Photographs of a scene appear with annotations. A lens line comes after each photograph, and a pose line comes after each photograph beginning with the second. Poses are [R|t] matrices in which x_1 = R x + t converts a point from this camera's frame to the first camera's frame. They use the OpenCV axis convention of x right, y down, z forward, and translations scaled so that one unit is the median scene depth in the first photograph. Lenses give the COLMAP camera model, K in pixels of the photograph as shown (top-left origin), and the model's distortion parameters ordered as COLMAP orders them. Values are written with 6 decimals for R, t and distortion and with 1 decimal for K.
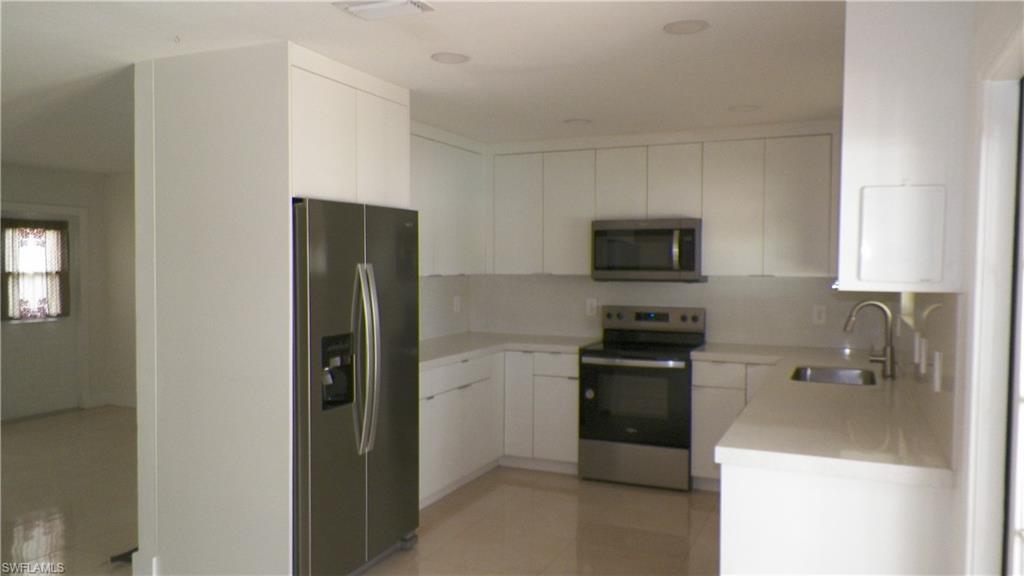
lens RADIAL K [[765.1, 0, 509.8], [0, 765.1, 284.8], [0, 0, 1]] dist [0.005218, 0.007041]
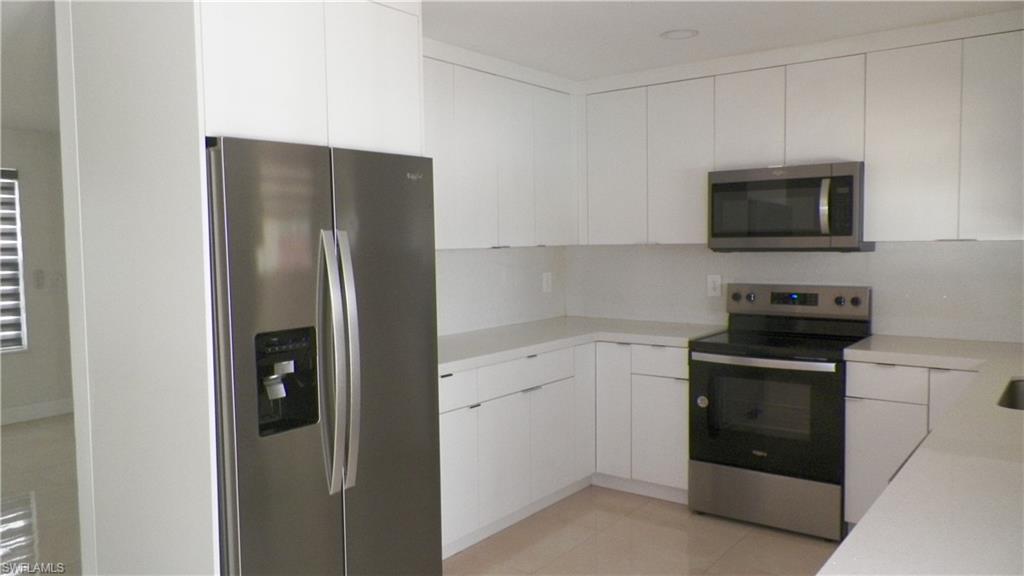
lens RADIAL K [[765.1, 0, 509.8], [0, 765.1, 284.8], [0, 0, 1]] dist [0.005218, 0.007041]
pose [[0.974113, -0.003154, -0.226042, 0.090502], [0.010704, 0.999425, 0.032183, 0.001498], [0.225810, -0.033770, 0.973586, 0.228012]]
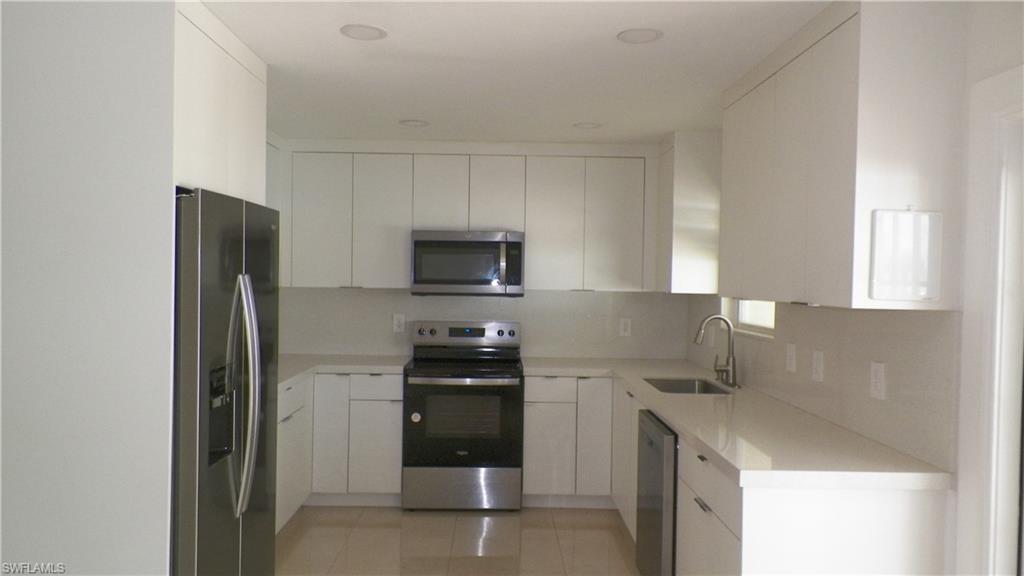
lens RADIAL K [[765.1, 0, 509.8], [0, 765.1, 284.8], [0, 0, 1]] dist [0.005218, 0.007041]
pose [[0.905442, 0.007156, 0.424409, -0.187268], [-0.000981, 0.999890, -0.014768, -0.003922], [-0.424468, 0.012955, 0.905350, 0.112242]]
